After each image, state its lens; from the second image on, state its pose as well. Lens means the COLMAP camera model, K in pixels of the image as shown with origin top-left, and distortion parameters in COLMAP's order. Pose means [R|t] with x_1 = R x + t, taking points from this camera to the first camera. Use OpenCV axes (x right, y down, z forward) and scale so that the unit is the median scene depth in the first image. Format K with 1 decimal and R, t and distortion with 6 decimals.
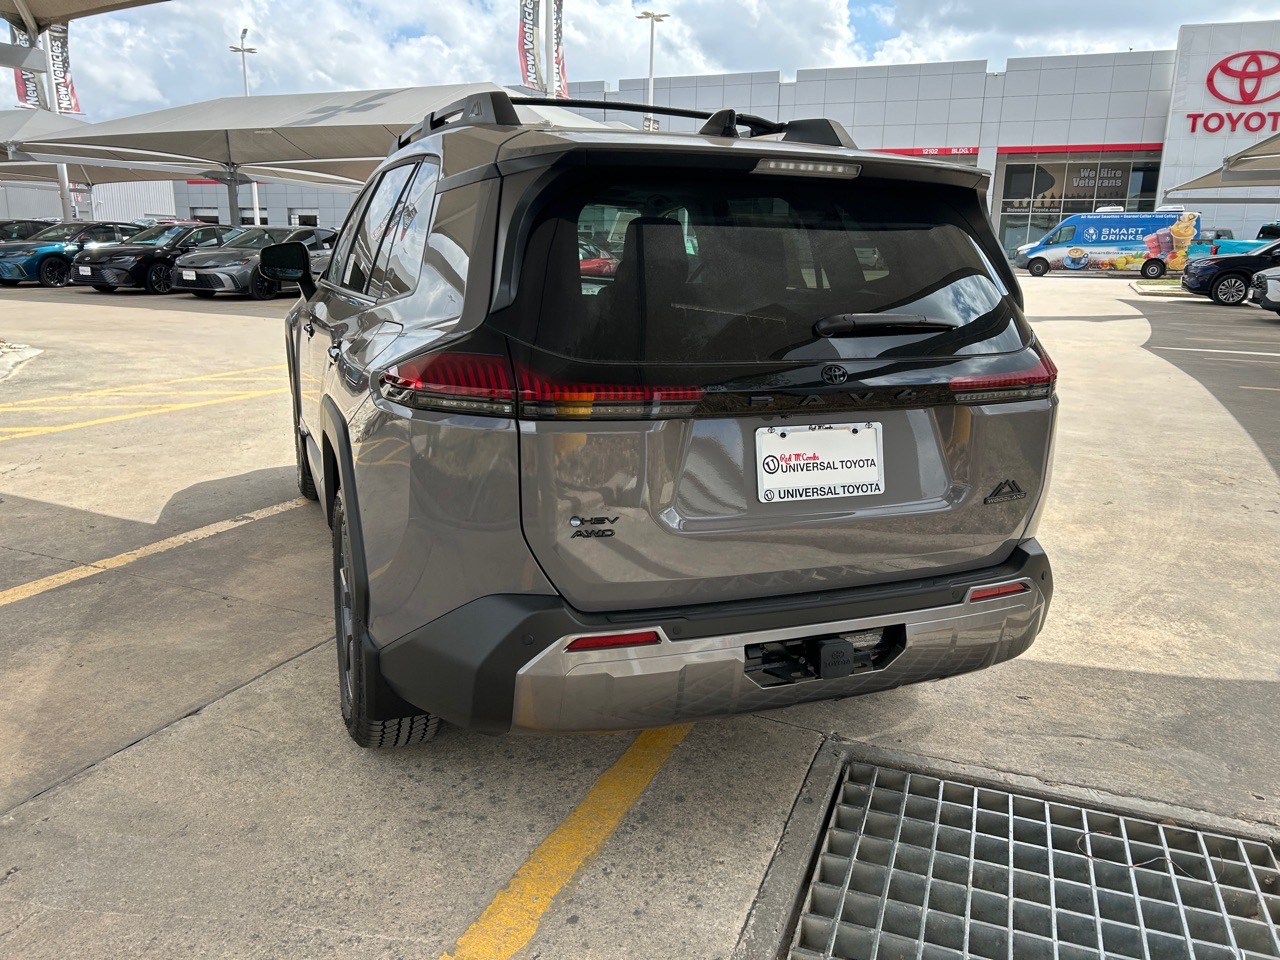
lens RADIAL K [[961.8, 0, 635.7], [0, 961.8, 479.4], [0, 0, 1]] dist [0.069183, -0.071703]
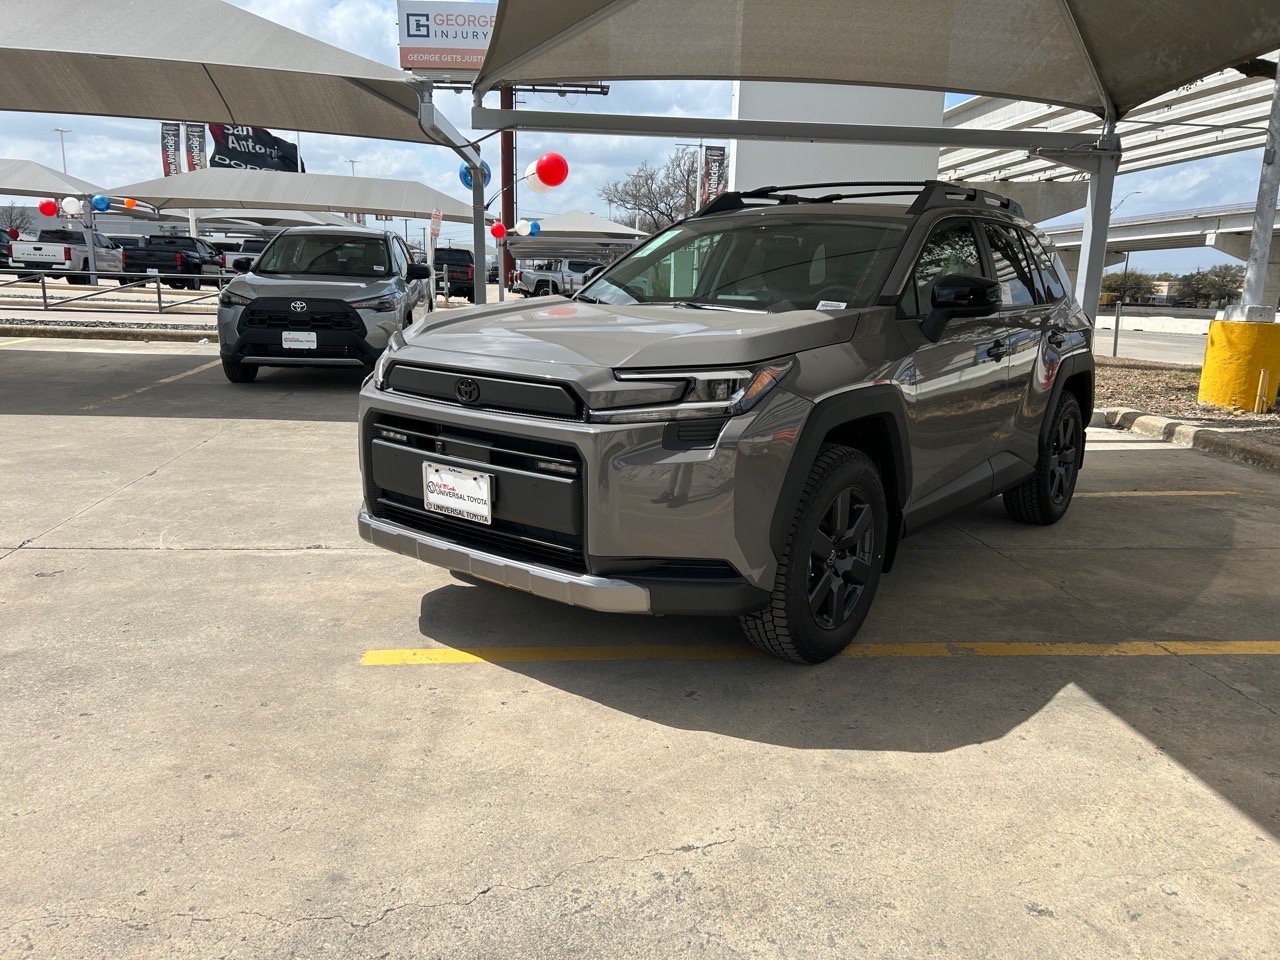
lens RADIAL K [[961.8, 0, 635.7], [0, 961.8, 479.4], [0, 0, 1]] dist [0.069183, -0.071703]
pose [[-0.507562, -0.223371, 0.832157, -0.094503], [0.157656, 0.925428, 0.344568, -0.040613], [-0.847068, 0.306084, -0.434497, 0.162927]]
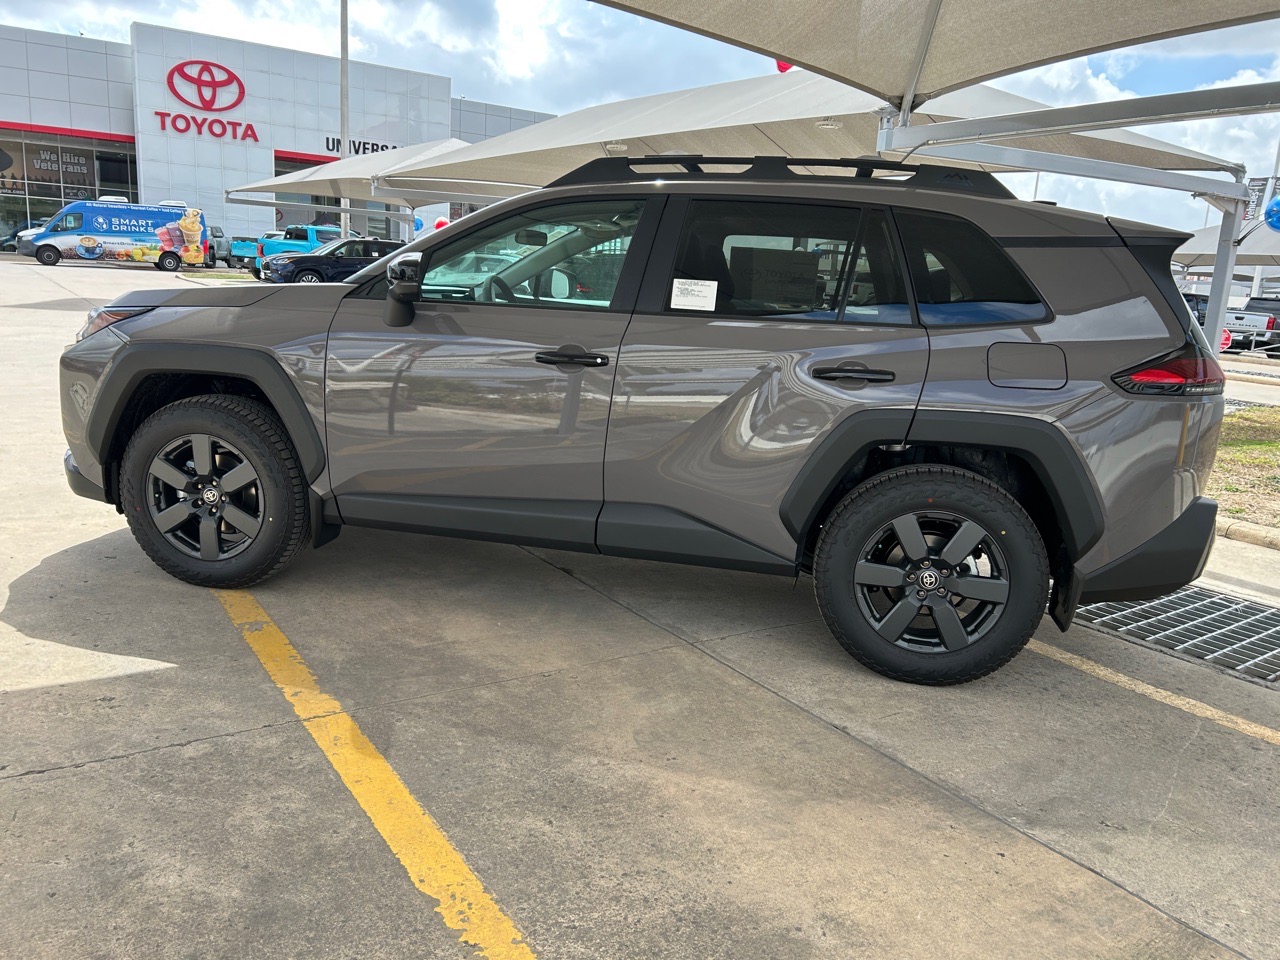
lens RADIAL K [[961.8, 0, 635.7], [0, 961.8, 479.4], [0, 0, 1]] dist [0.069183, -0.071703]
pose [[0.539045, -0.162330, 0.826486, -0.091205], [0.153080, 0.983791, 0.093386, -0.009995], [-0.828249, 0.076179, 0.555158, 0.038749]]
